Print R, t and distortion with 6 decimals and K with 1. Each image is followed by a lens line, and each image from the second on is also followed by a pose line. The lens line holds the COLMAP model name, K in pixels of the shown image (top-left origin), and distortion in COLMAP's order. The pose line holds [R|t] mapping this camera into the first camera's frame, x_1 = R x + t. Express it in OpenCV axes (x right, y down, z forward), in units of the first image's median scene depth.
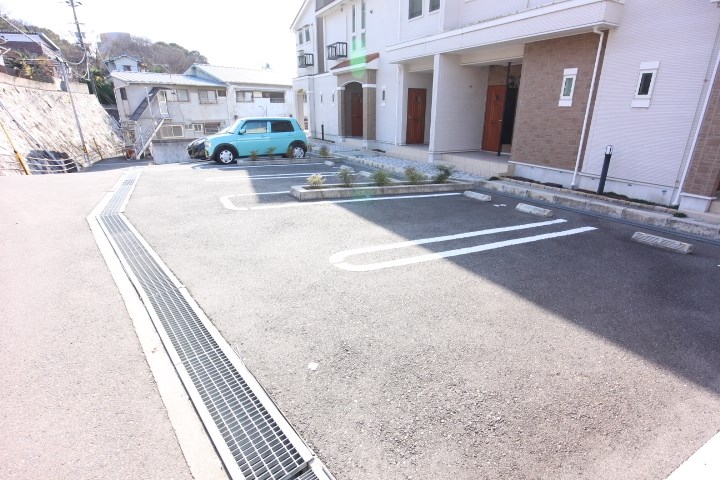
lens RADIAL K [[360.9, 0, 360.0], [0, 360.9, 240.0], [0, 0, 1]] dist [-0.023265, 0.000297]
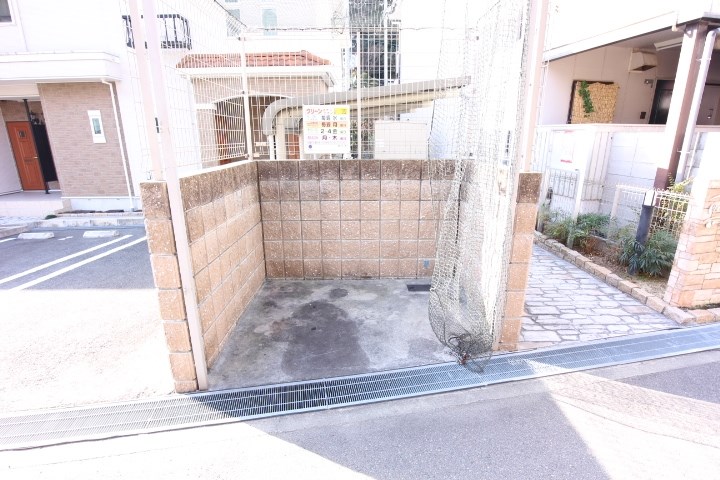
lens RADIAL K [[360.9, 0, 360.0], [0, 360.9, 240.0], [0, 0, 1]] dist [-0.023265, 0.000297]
pose [[0.467736, -0.248768, 0.848138, -0.074561], [0.309288, 0.944974, 0.106603, 0.052130], [-0.827988, 0.212457, 0.518939, -0.204666]]
